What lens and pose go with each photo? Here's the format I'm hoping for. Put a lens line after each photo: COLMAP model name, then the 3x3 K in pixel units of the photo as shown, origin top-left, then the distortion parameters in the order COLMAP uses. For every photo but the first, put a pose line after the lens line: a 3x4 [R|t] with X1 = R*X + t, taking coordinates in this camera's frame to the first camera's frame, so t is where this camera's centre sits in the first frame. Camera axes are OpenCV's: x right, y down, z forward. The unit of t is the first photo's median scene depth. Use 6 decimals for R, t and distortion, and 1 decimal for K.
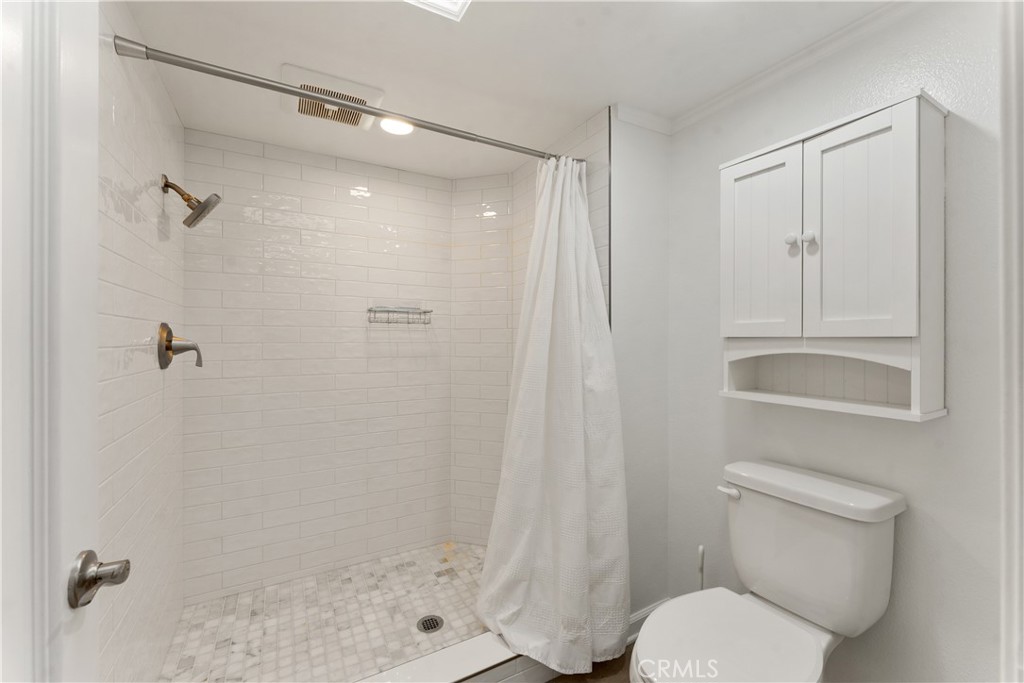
lens RADIAL K [[411.3, 0, 509.4], [0, 411.3, 363.8], [0, 0, 1]] dist [-0.000195, 0.000055]
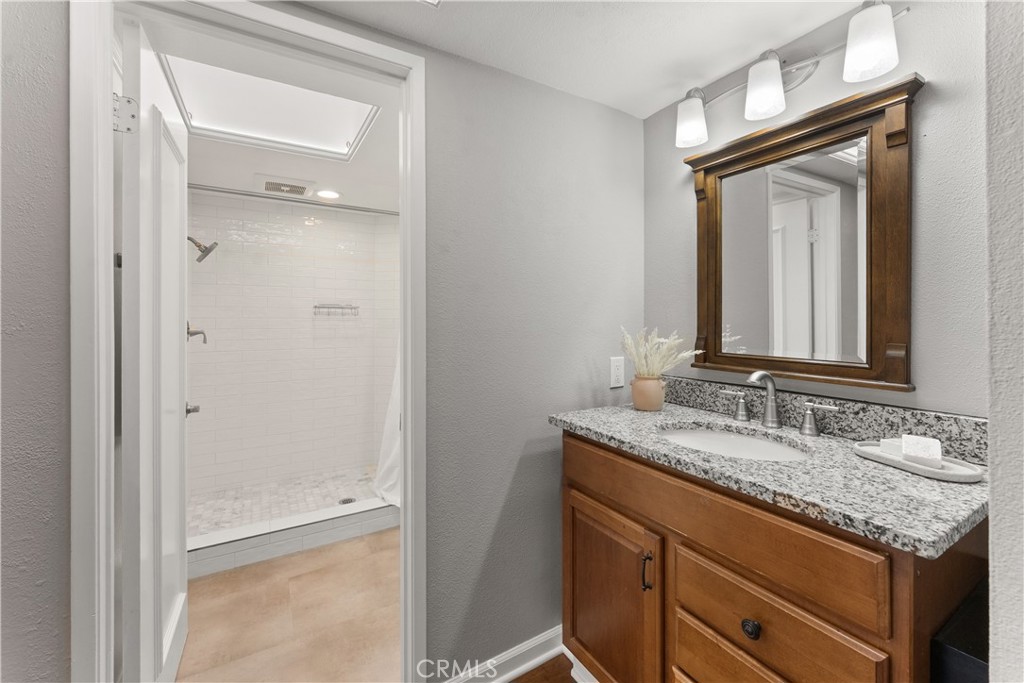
lens RADIAL K [[415.4, 0, 508.5], [0, 415.4, 342.2], [0, 0, 1]] dist [0.000850, -0.000041]
pose [[0.999262, -0.001404, 0.038376, 0.374121], [0.001766, 0.999954, -0.009395, 0.017270], [-0.038361, 0.009456, 0.999219, -0.660339]]
